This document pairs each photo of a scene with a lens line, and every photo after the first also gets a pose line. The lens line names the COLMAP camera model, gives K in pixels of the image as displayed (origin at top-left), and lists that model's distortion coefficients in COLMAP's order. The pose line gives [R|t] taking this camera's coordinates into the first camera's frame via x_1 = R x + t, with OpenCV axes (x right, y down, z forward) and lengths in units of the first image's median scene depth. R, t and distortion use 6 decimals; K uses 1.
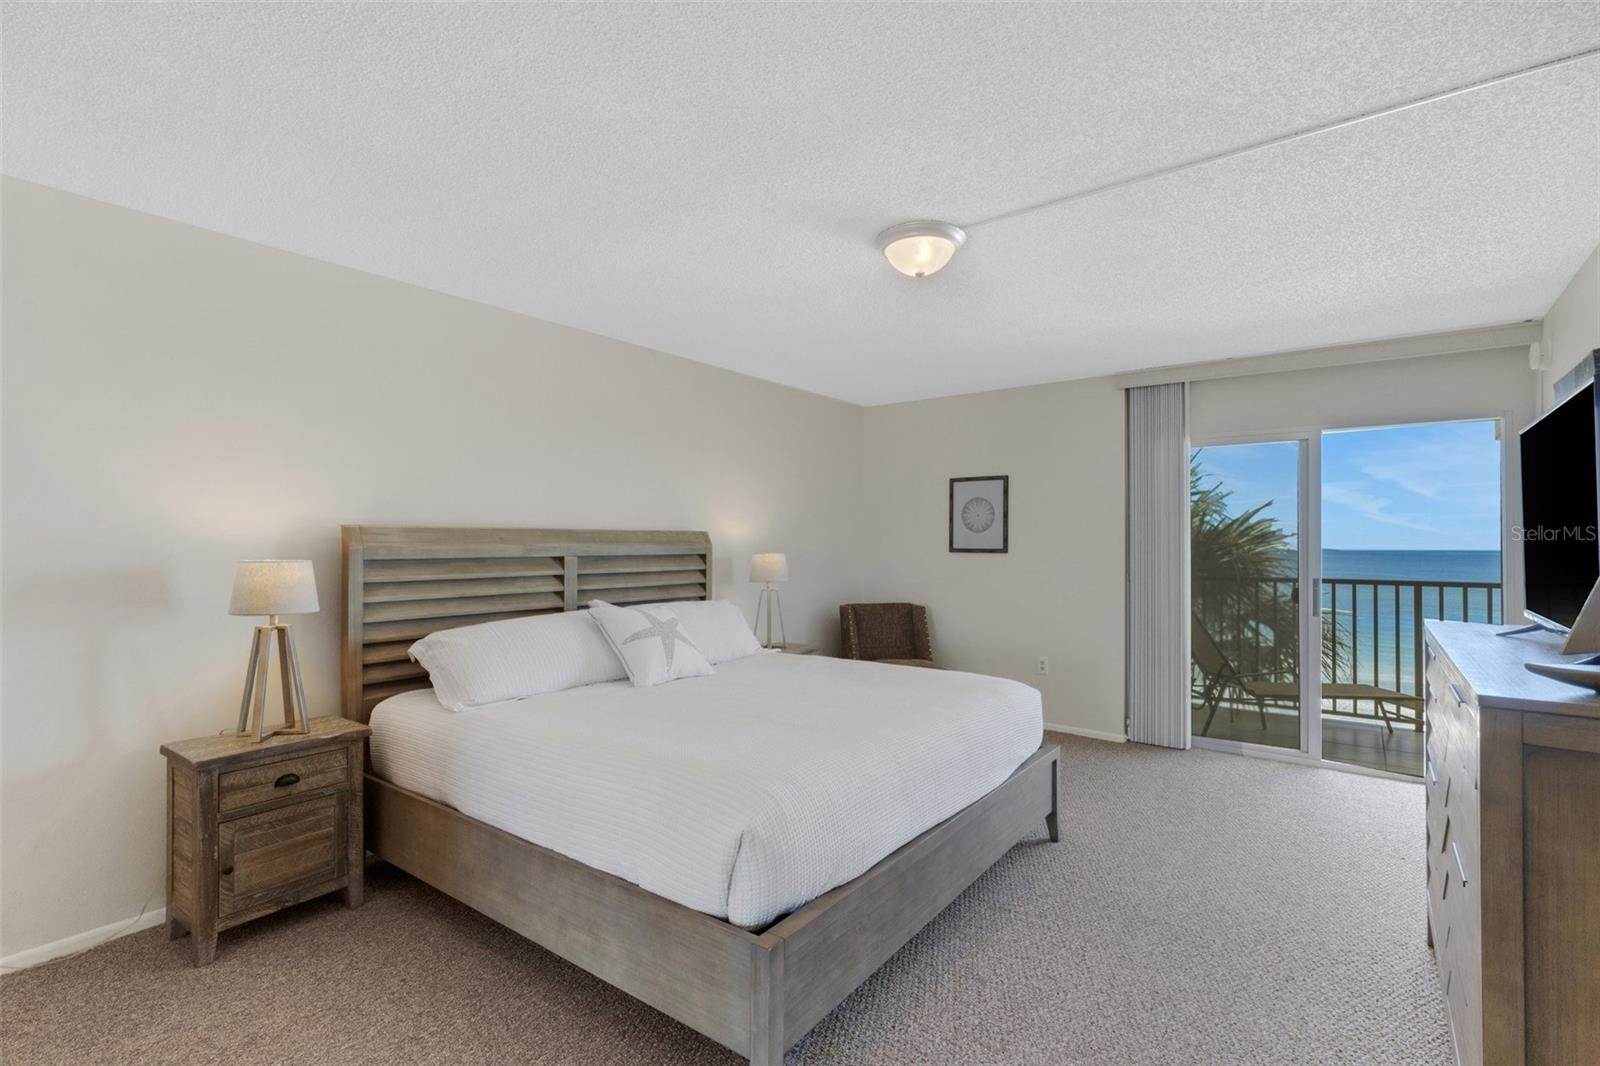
lens RADIAL K [[745.7, 0, 808.1], [0, 745.7, 539.7], [0, 0, 1]] dist [0.015176, -0.000602]
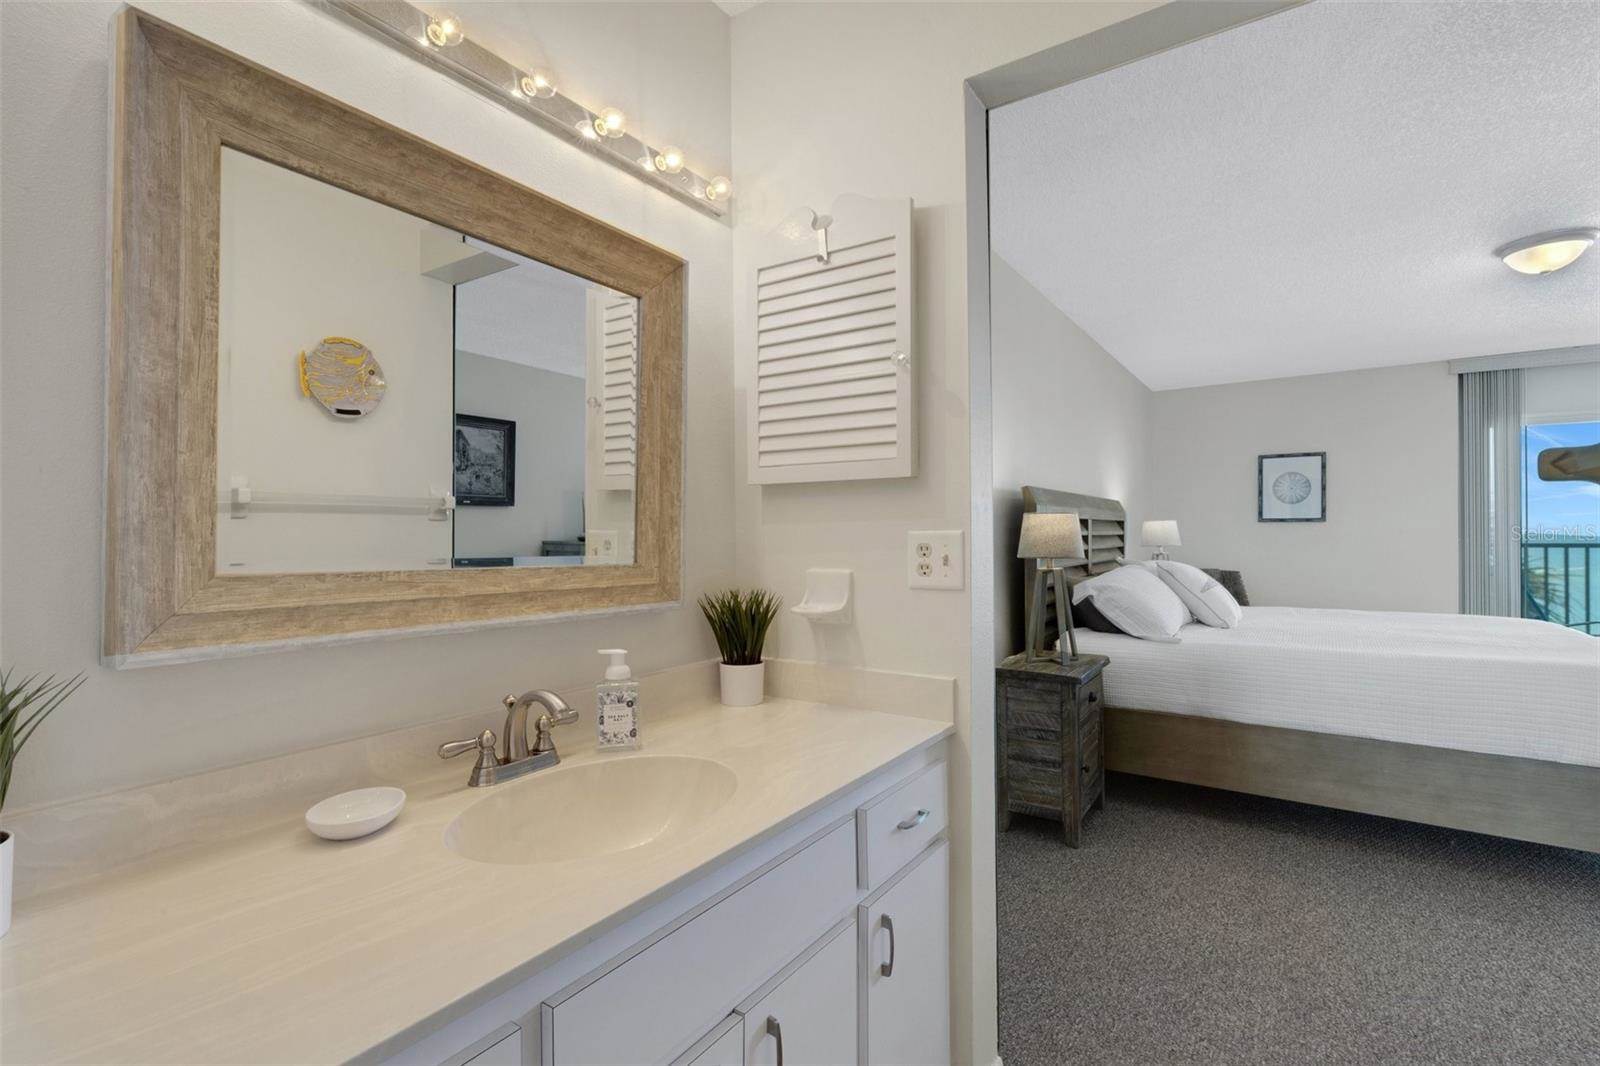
lens RADIAL K [[745.7, 0, 797.9], [0, 745.7, 530.1], [0, 0, 1]] dist [0.015176, -0.000602]
pose [[0.998172, -0.004714, 0.060260, -0.583820], [0.004722, 0.999989, 0.000012, 0.026333], [-0.060259, 0.000272, 0.998183, -0.068699]]
